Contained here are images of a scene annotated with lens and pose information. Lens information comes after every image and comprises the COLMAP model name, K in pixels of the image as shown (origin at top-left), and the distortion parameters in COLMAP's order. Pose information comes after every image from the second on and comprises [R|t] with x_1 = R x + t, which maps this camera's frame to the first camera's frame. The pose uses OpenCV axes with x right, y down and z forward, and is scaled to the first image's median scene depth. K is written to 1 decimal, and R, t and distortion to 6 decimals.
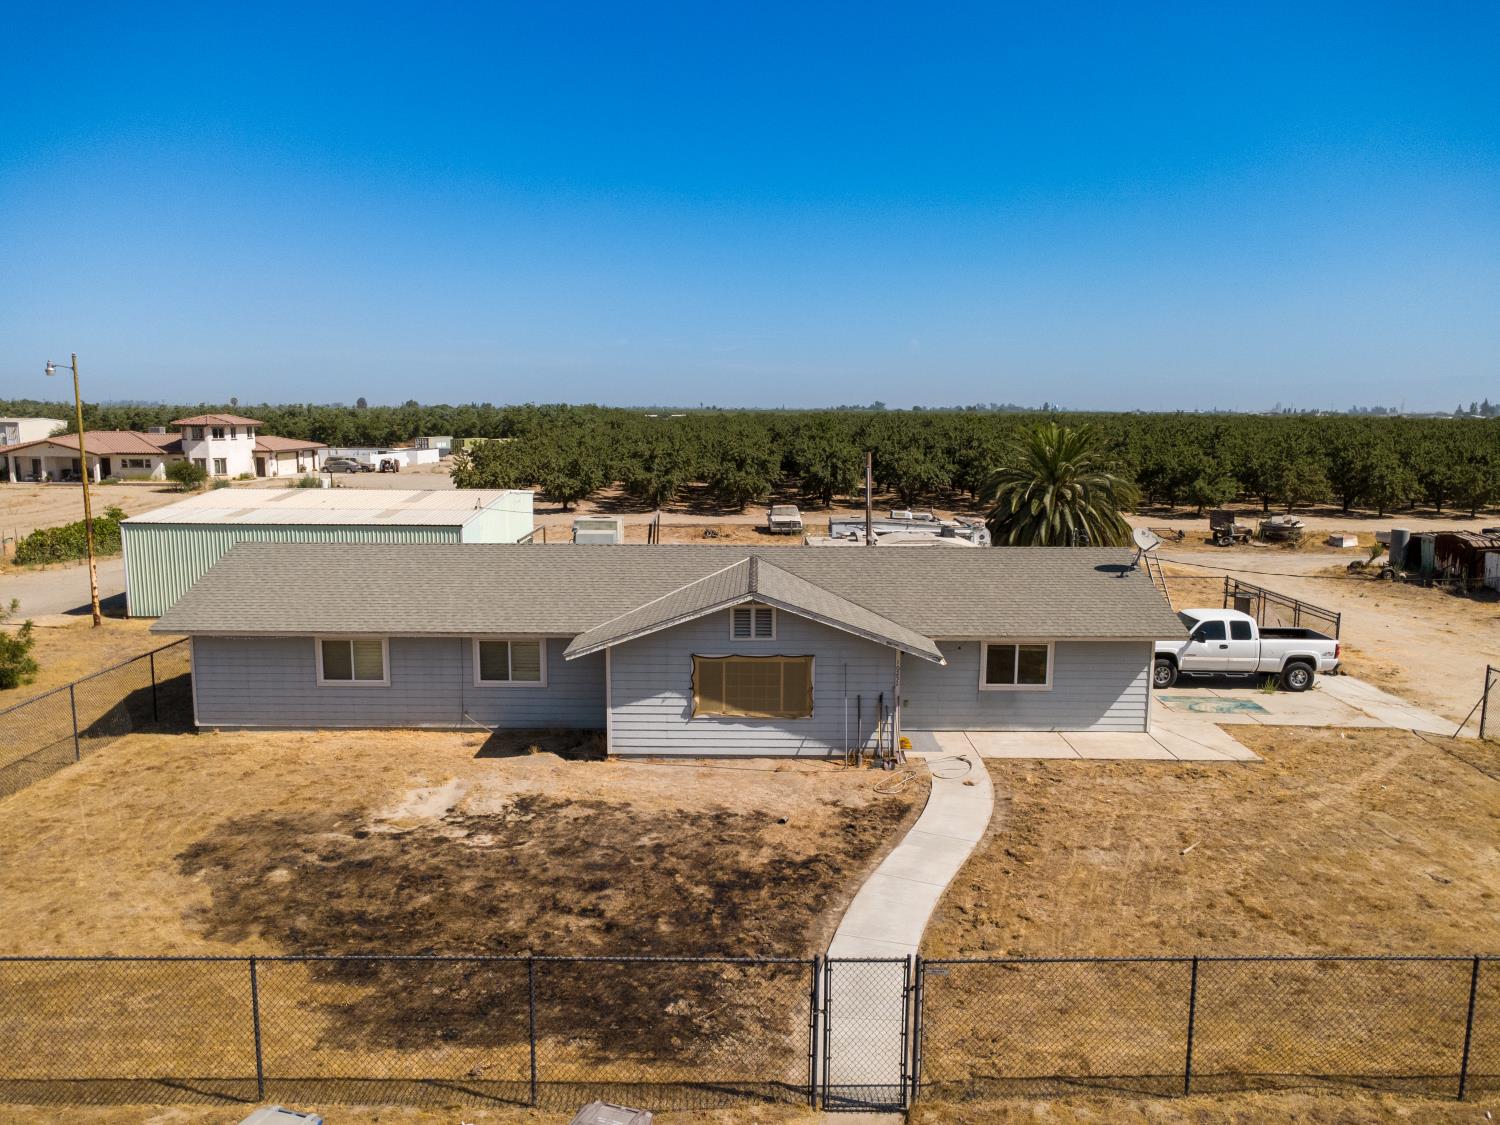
lens RADIAL K [[1060.5, 0, 752.6], [0, 1060.5, 567.5], [0, 0, 1]] dist [0.000696, 0.005450]
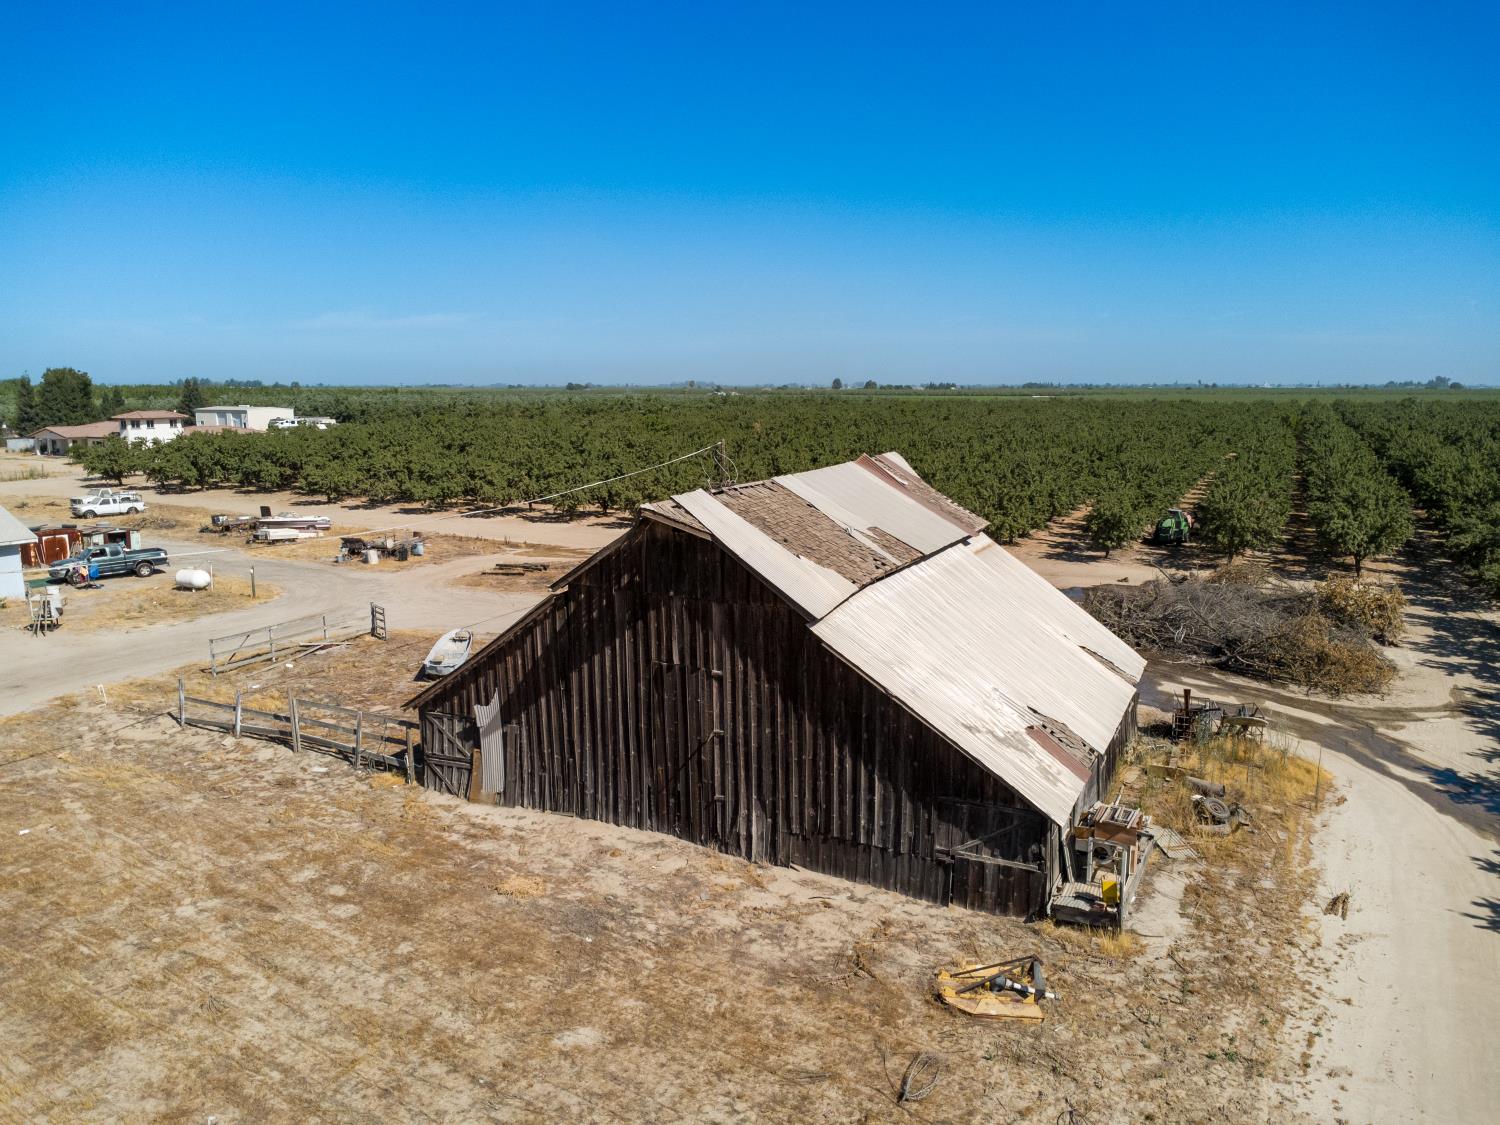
lens RADIAL K [[1060.5, 0, 752.6], [0, 1060.5, 567.5], [0, 0, 1]] dist [0.000696, 0.005450]
pose [[0.885896, 0.073011, -0.458101, 4.243094], [-0.063462, 0.997327, 0.036226, -0.174879], [0.459522, -0.003021, 0.888161, 0.485418]]
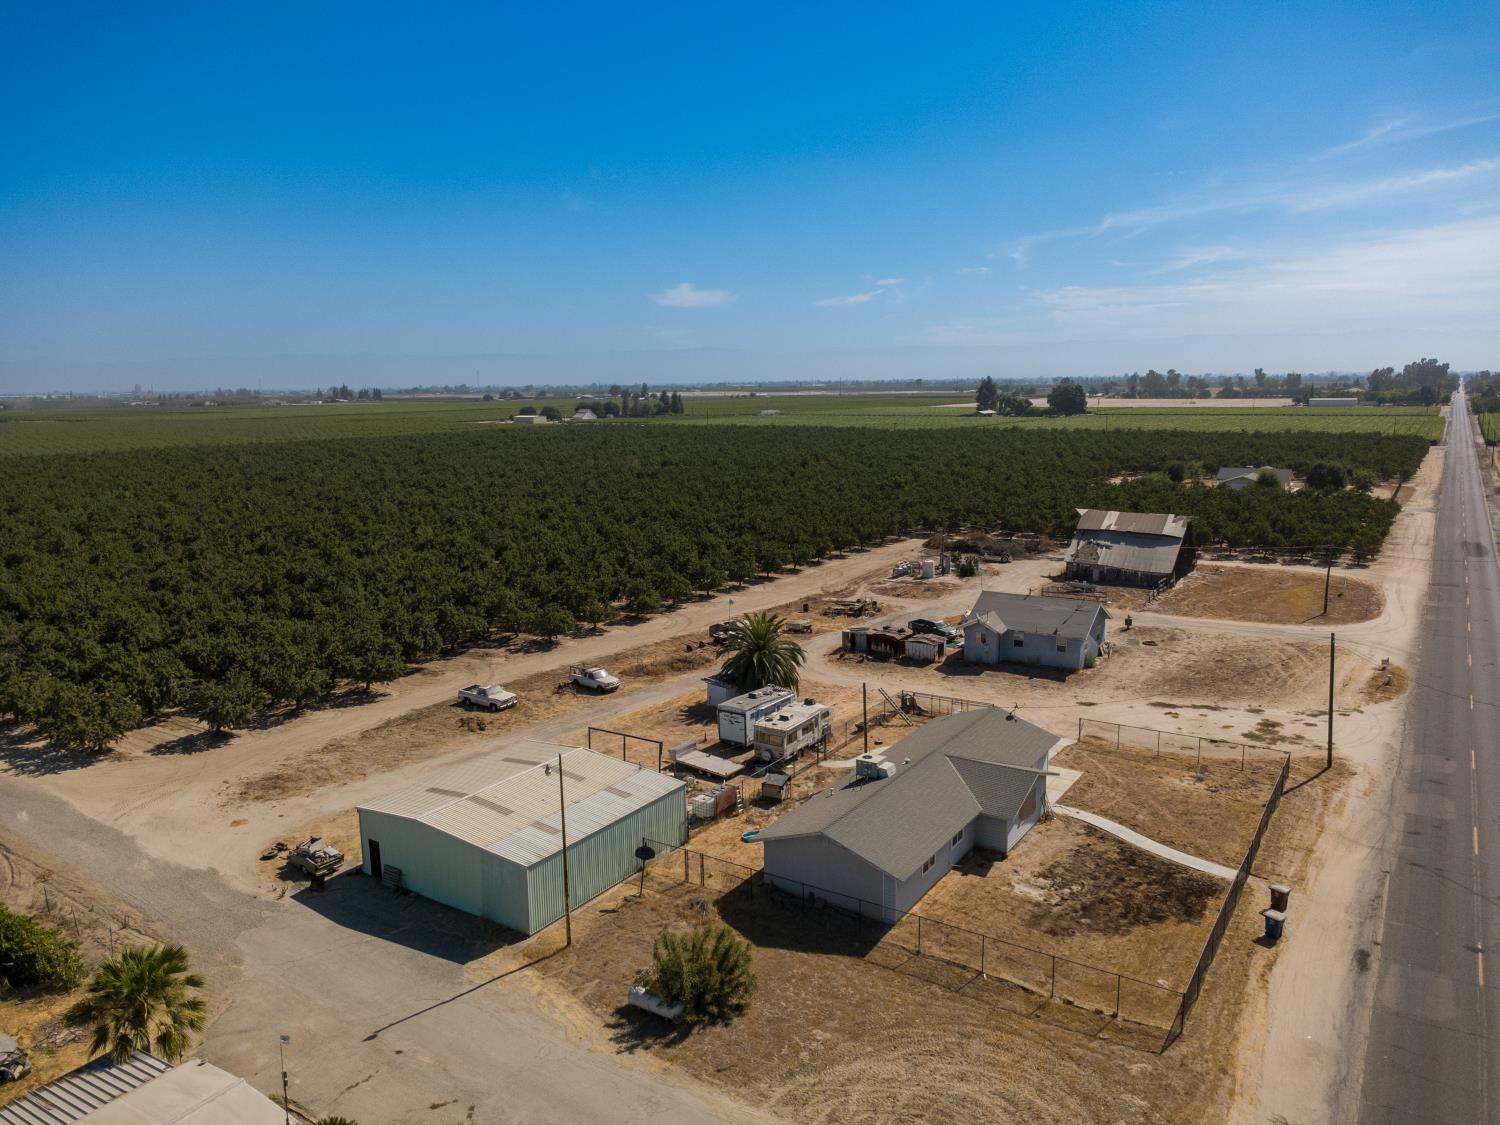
lens RADIAL K [[1052.1, 0, 751.9], [0, 1052.1, 606.3], [0, 0, 1]] dist [0.003594, 0.004367]
pose [[0.551576, -0.188872, 0.812460, -2.392531], [0.141680, 0.981088, 0.131886, -0.813915], [-0.822004, 0.042364, 0.567904, 0.059076]]
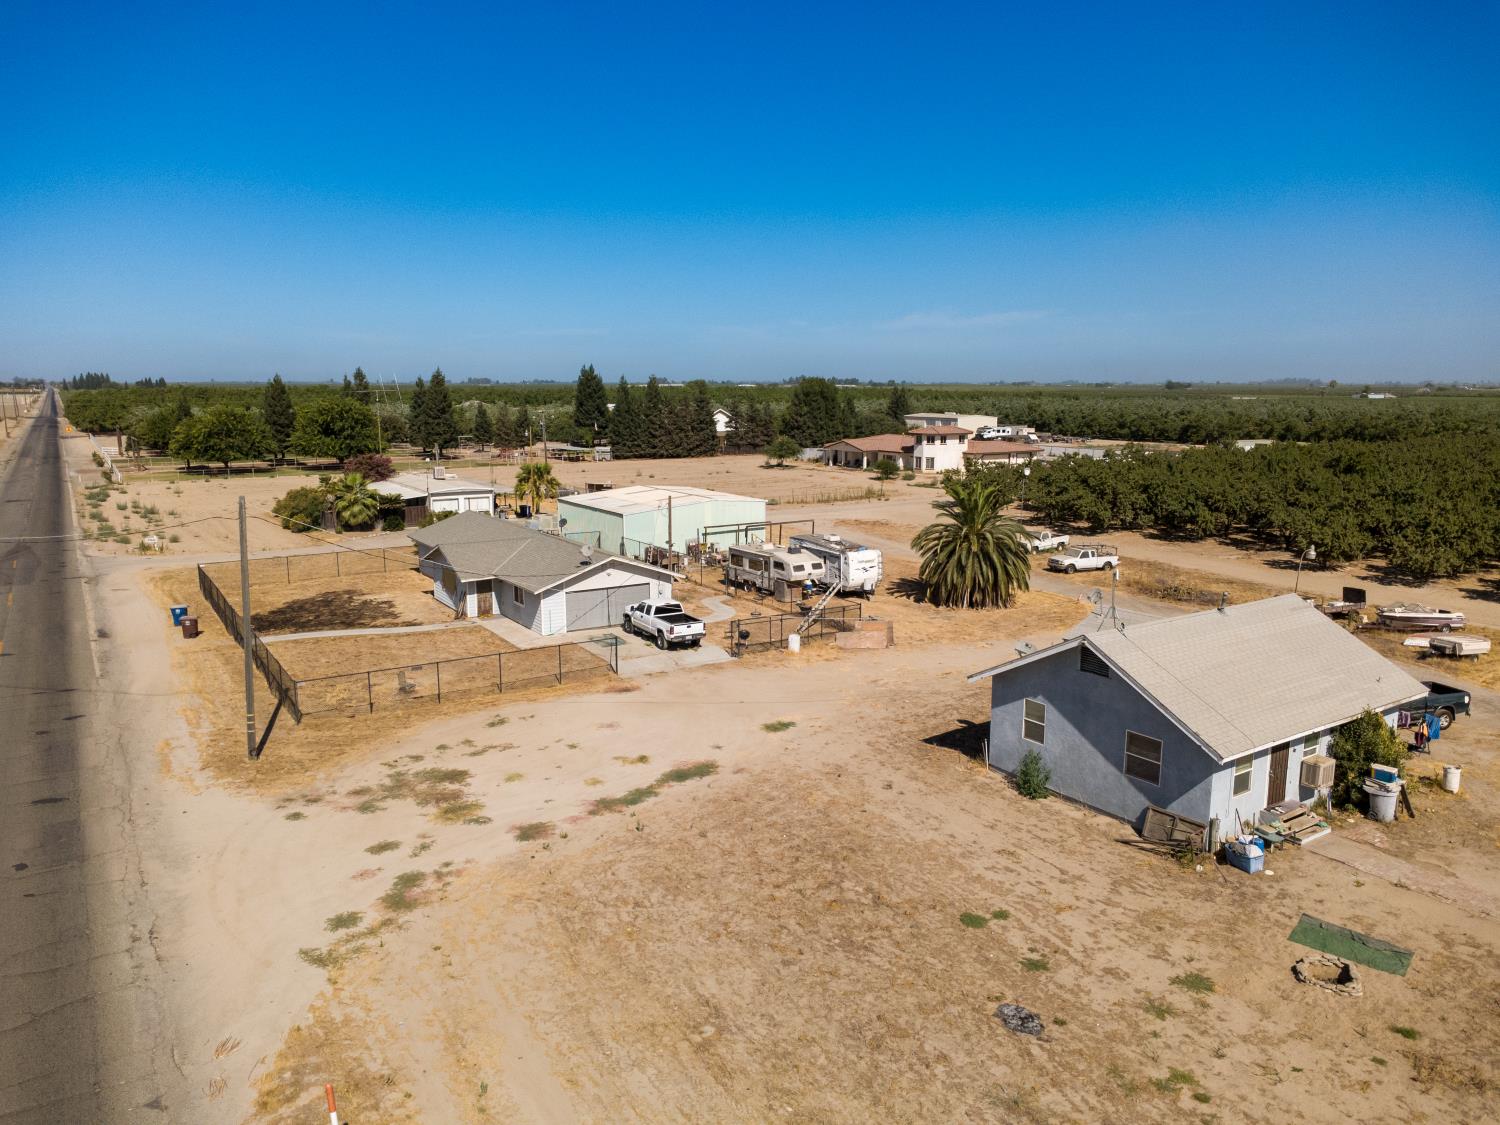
lens RADIAL K [[1060.5, 0, 752.6], [0, 1060.5, 567.5], [0, 0, 1]] dist [0.000696, 0.005450]
pose [[0.542252, 0.140277, -0.828423, 2.592446], [-0.122235, 0.988646, 0.087398, -0.244754], [0.831277, 0.053870, 0.553242, 0.160460]]
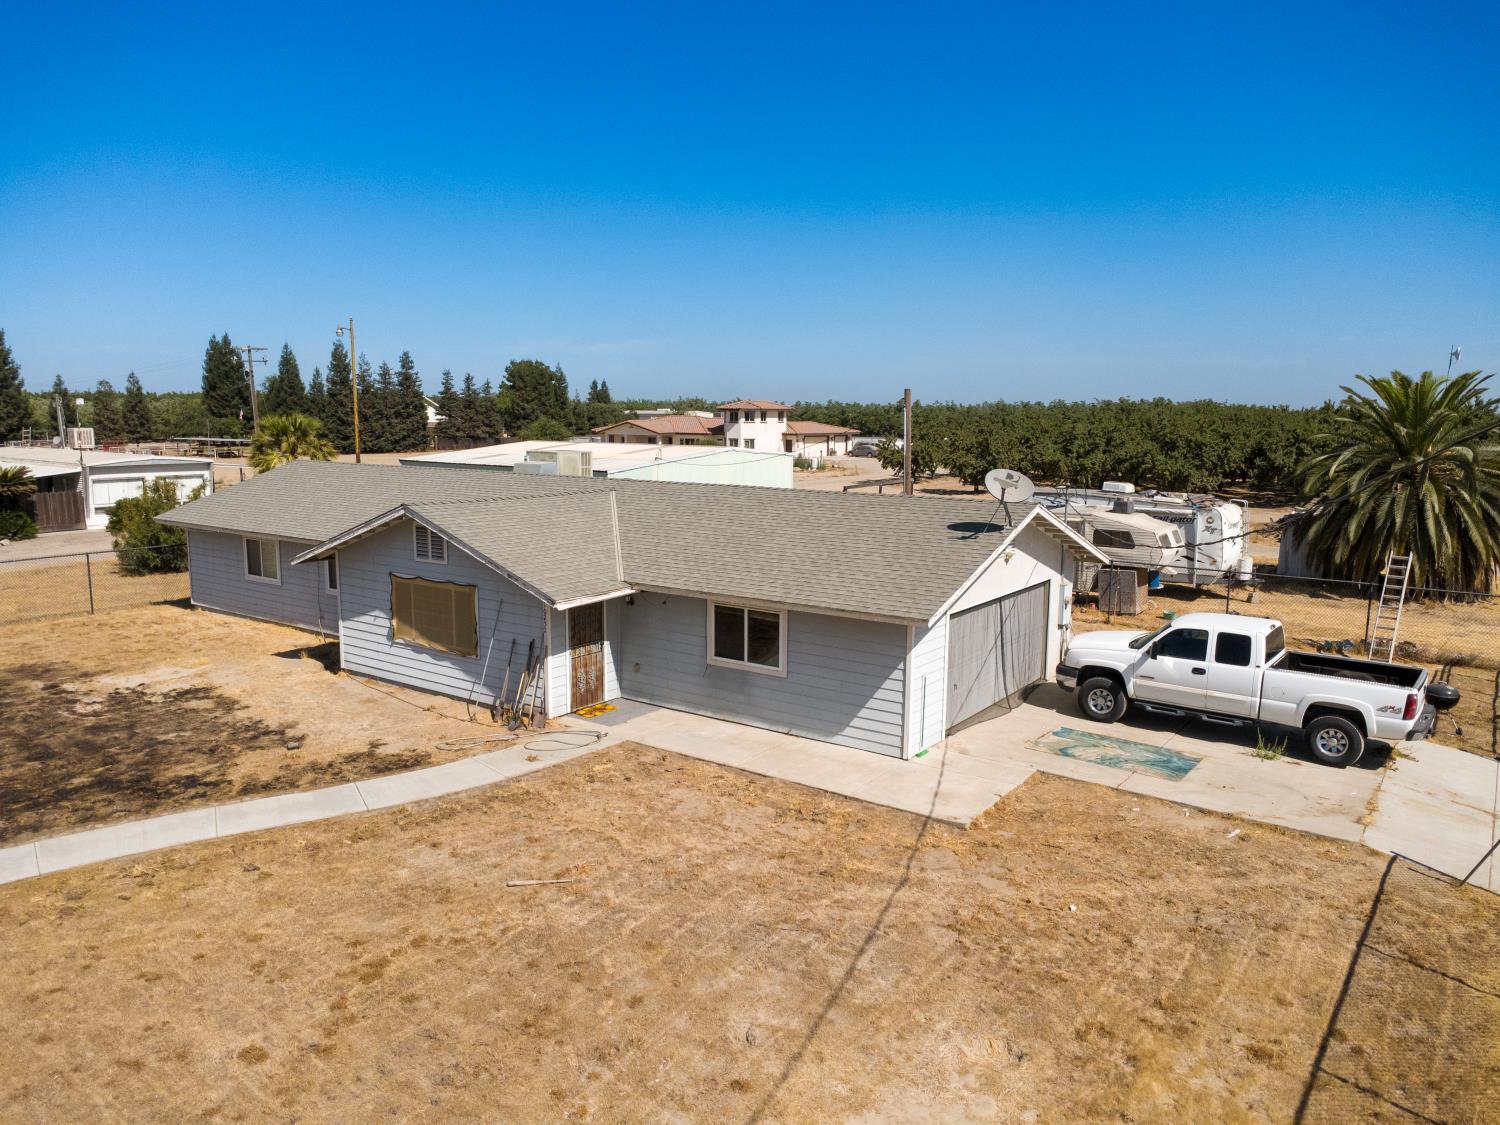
lens RADIAL K [[1060.5, 0, 752.6], [0, 1060.5, 567.5], [0, 0, 1]] dist [0.000696, 0.005450]
pose [[0.813831, 0.085284, -0.574809, 0.730293], [-0.087886, 0.995857, 0.023322, 0.027654], [0.574417, 0.031537, 0.817955, 0.417112]]
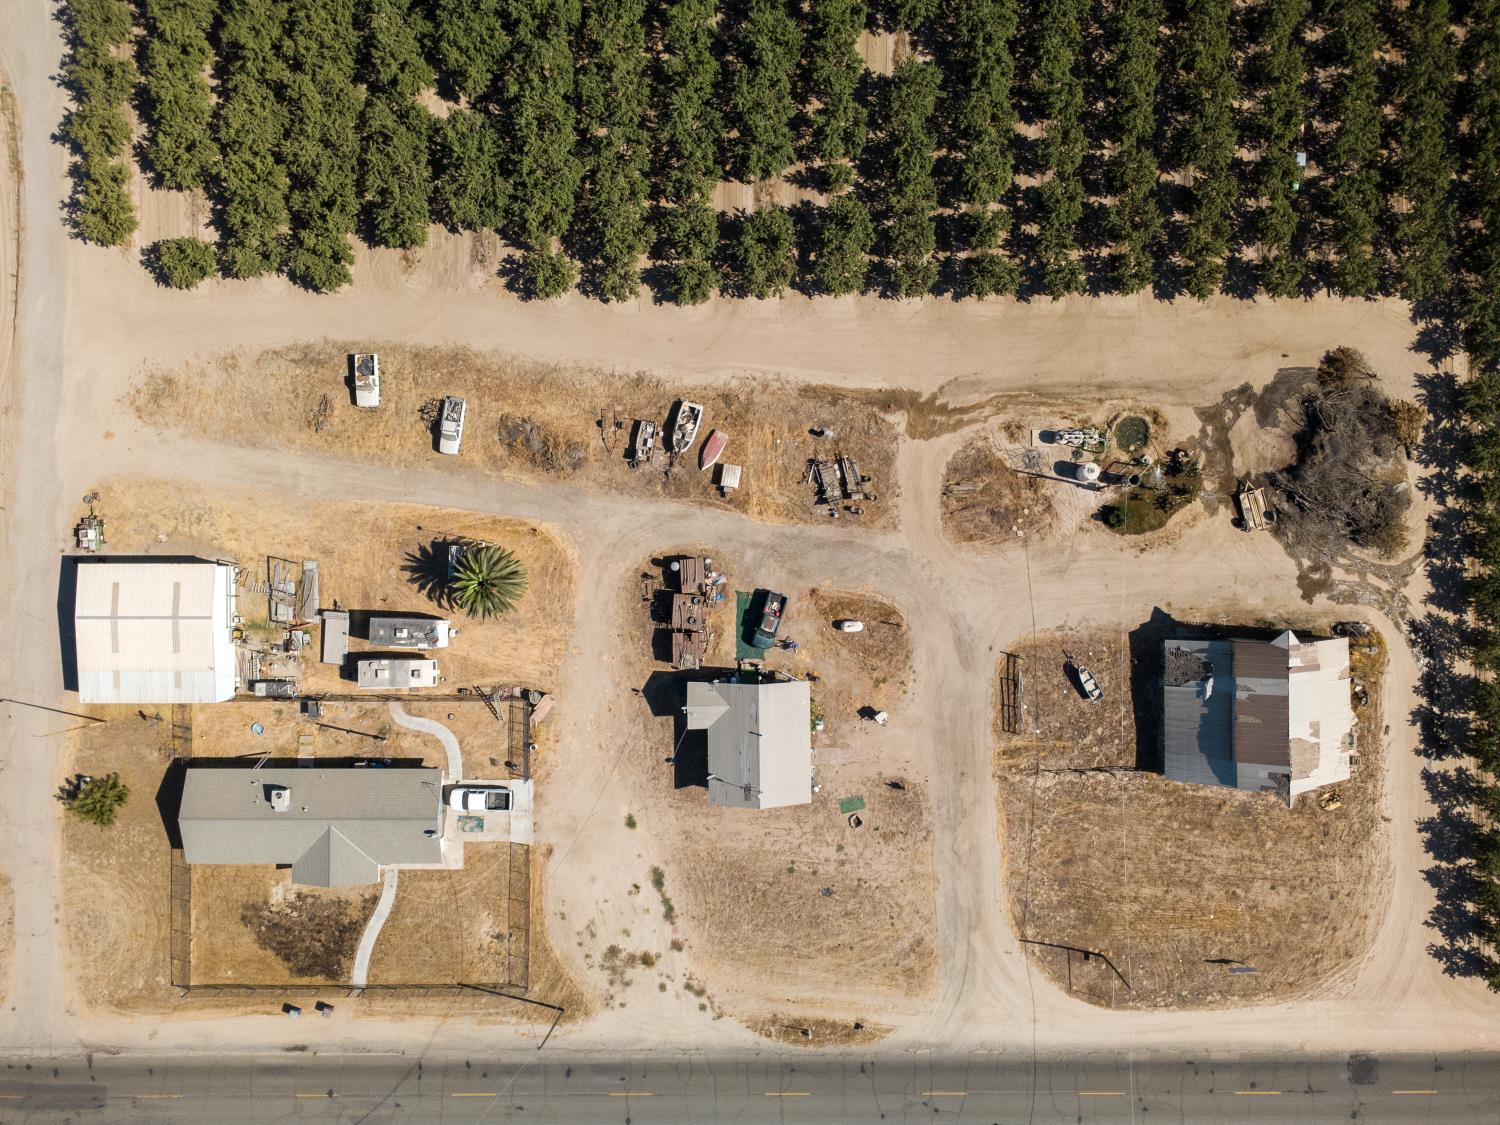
lens RADIAL K [[1060.5, 0, 752.6], [0, 1060.5, 567.5], [0, 0, 1]] dist [0.000696, 0.005450]
pose [[0.999979, -0.000383, -0.006538, 1.706312], [0.006519, 0.154318, 0.988000, -4.316724], [0.000630, -0.988021, 0.154317, 1.561470]]
